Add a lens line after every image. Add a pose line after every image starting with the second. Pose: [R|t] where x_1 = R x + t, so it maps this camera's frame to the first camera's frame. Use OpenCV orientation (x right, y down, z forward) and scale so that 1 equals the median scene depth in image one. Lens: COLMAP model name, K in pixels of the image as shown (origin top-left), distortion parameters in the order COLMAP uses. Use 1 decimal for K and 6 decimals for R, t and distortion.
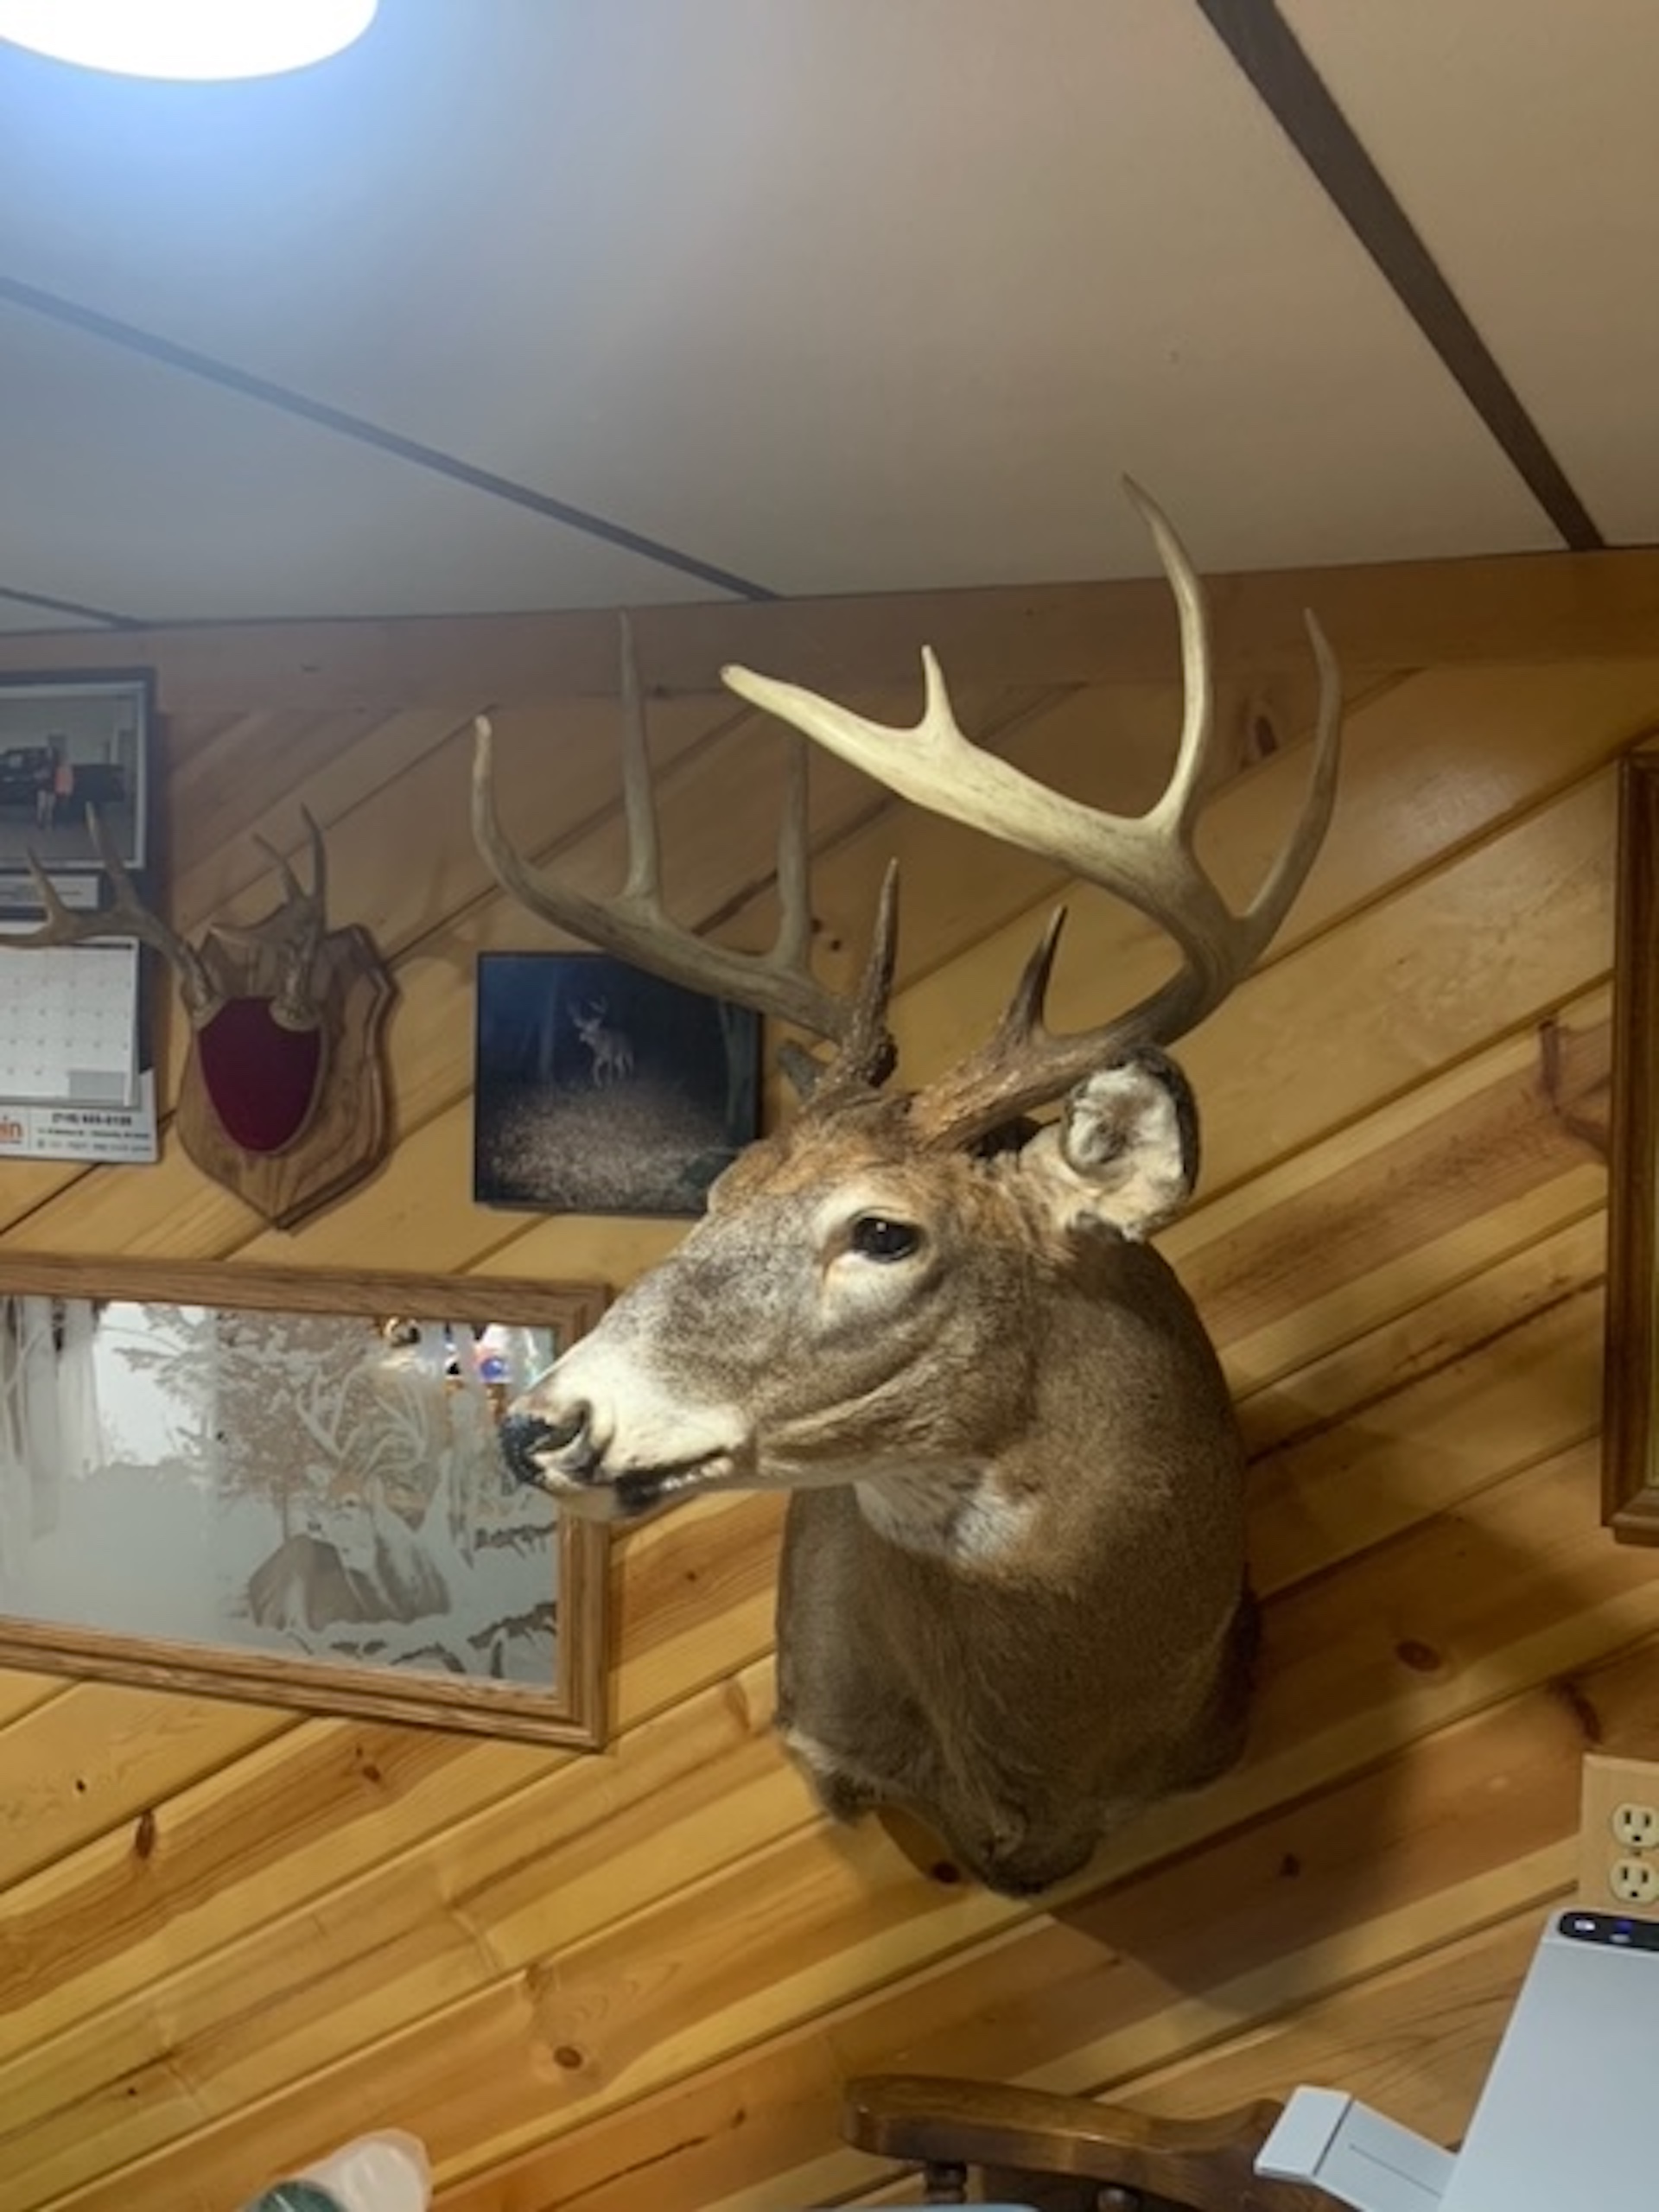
lens RADIAL K [[2402.3, 0, 834.1], [0, 2402.3, 1112.5], [0, 0, 1]] dist [0.164139, -0.535170]
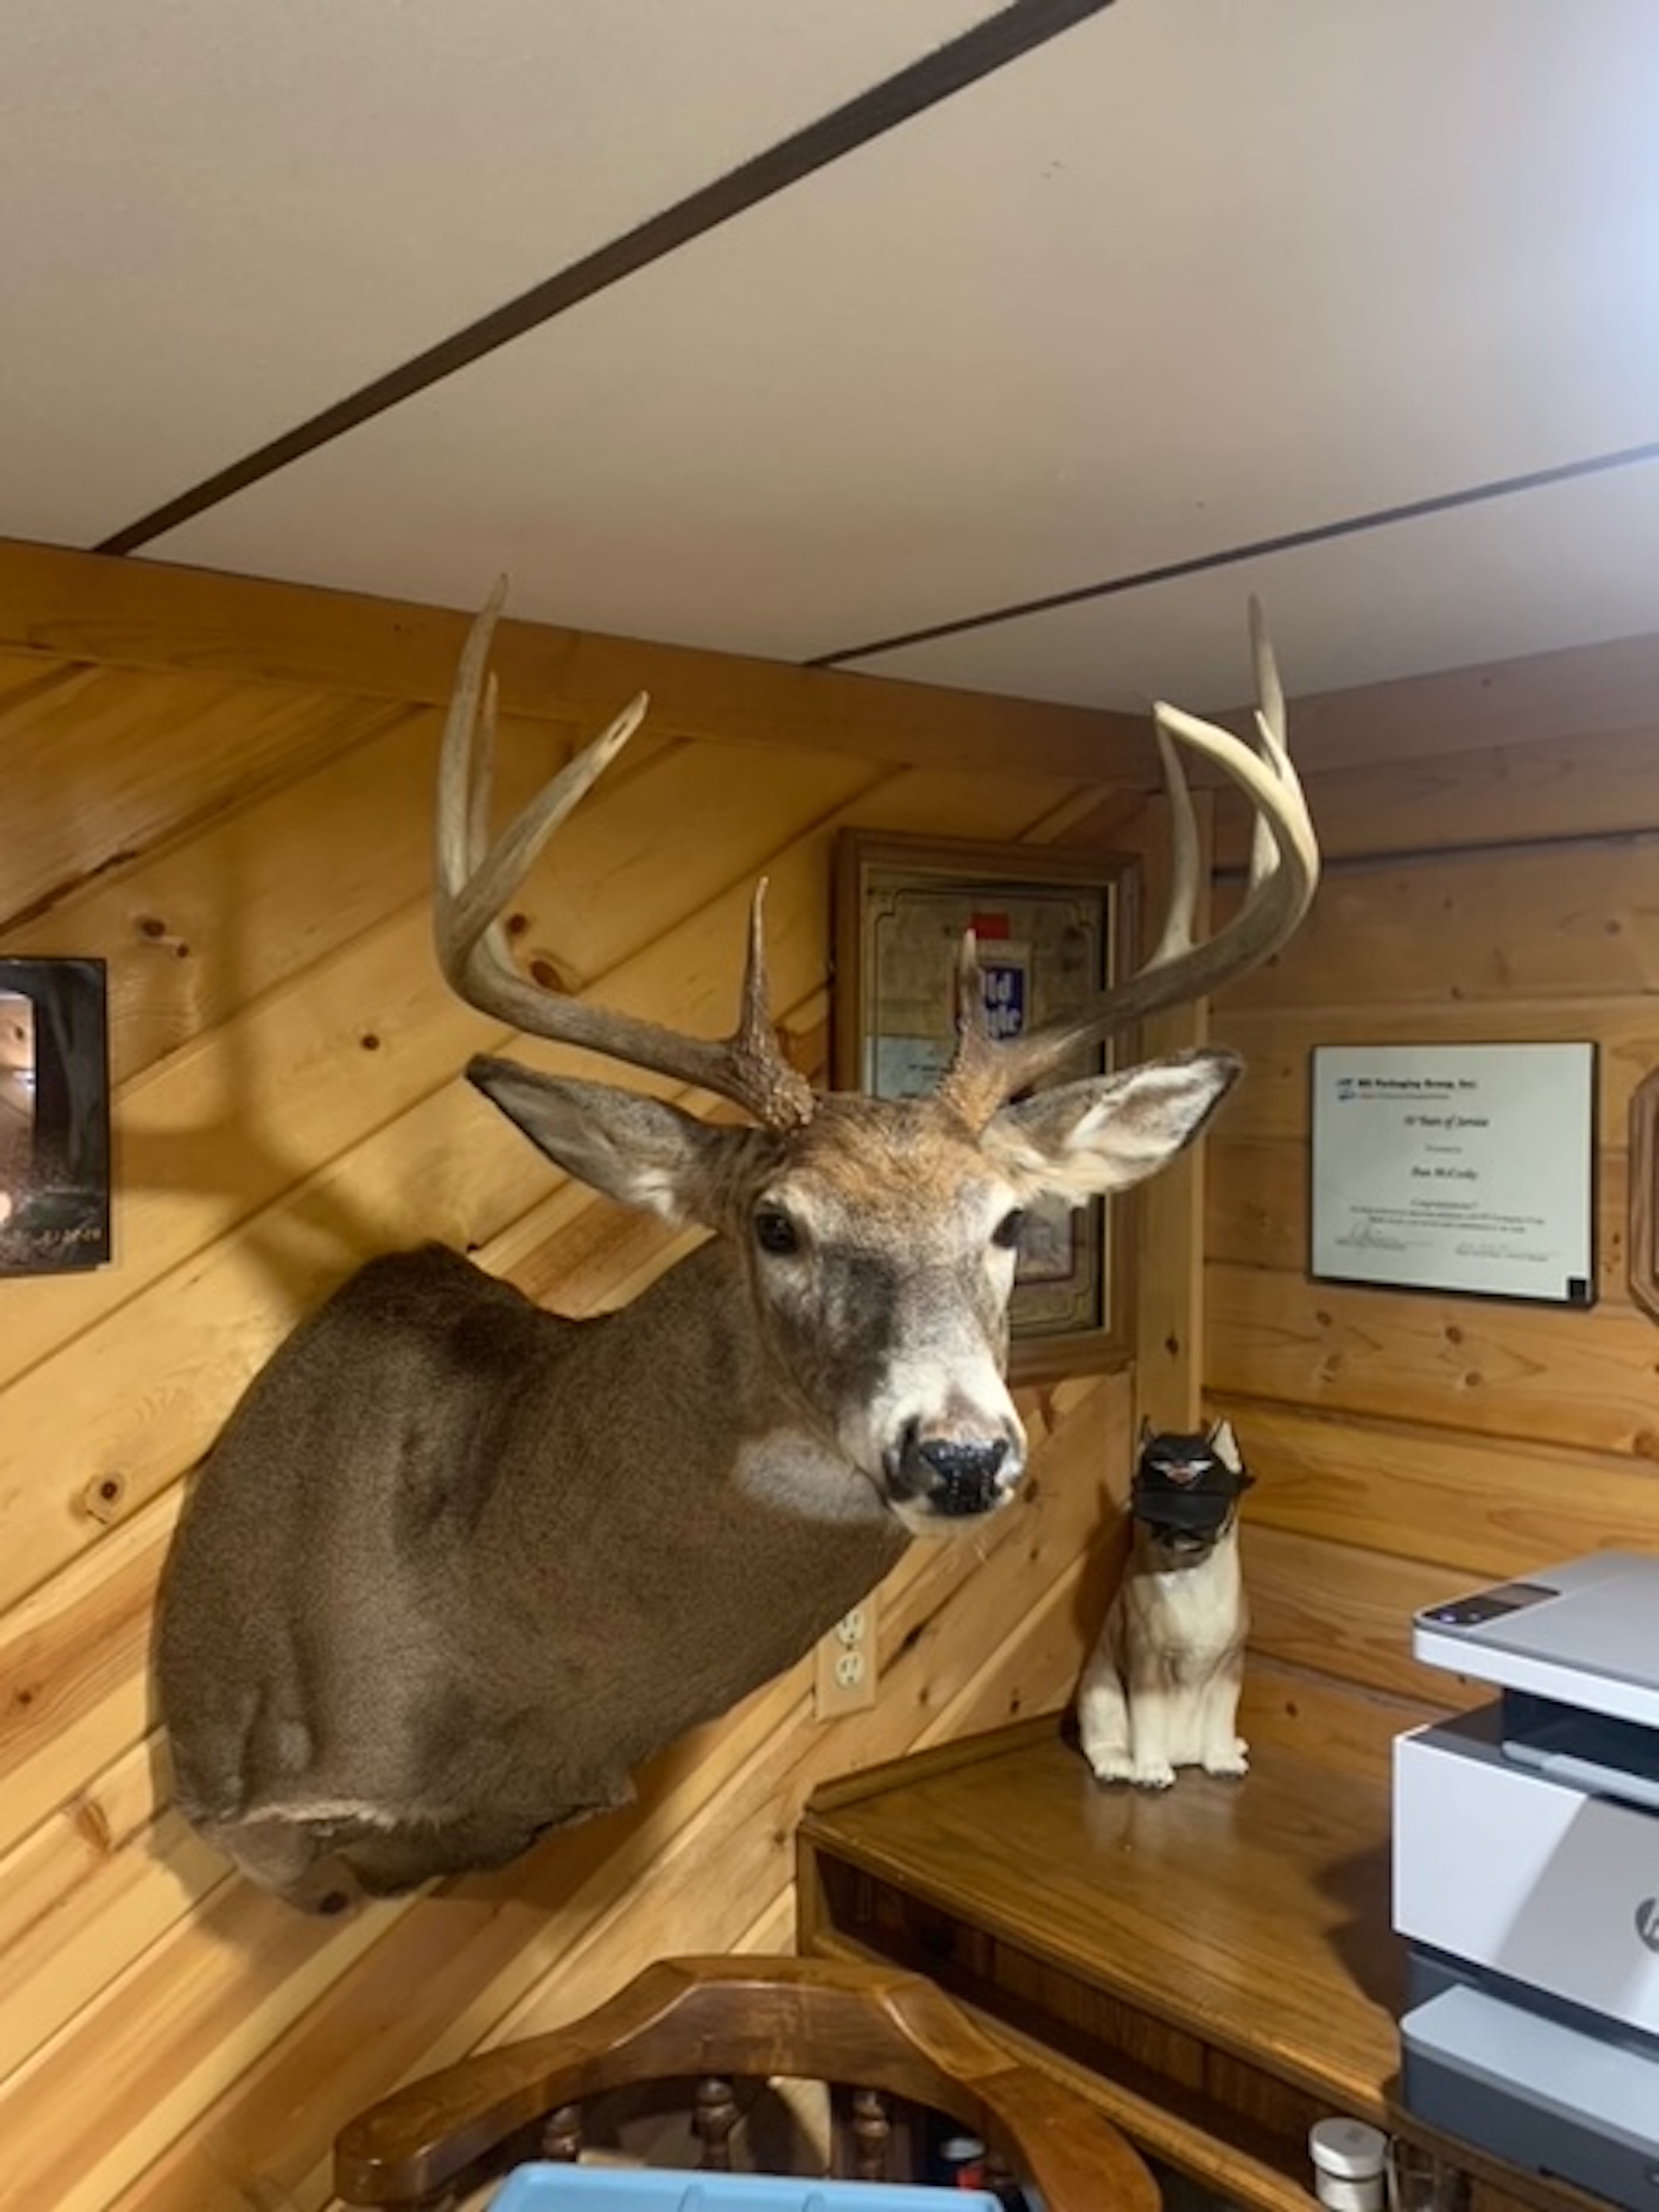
lens RADIAL K [[1901.7, 0, 830.4], [0, 1901.7, 1049.1], [0, 0, 1]] dist [0.001905, -0.143381]
pose [[0.452194, -0.021385, 0.891663, -0.521935], [0.044742, 0.998998, 0.001269, -0.022555], [-0.890797, 0.039321, 0.452697, 0.455629]]
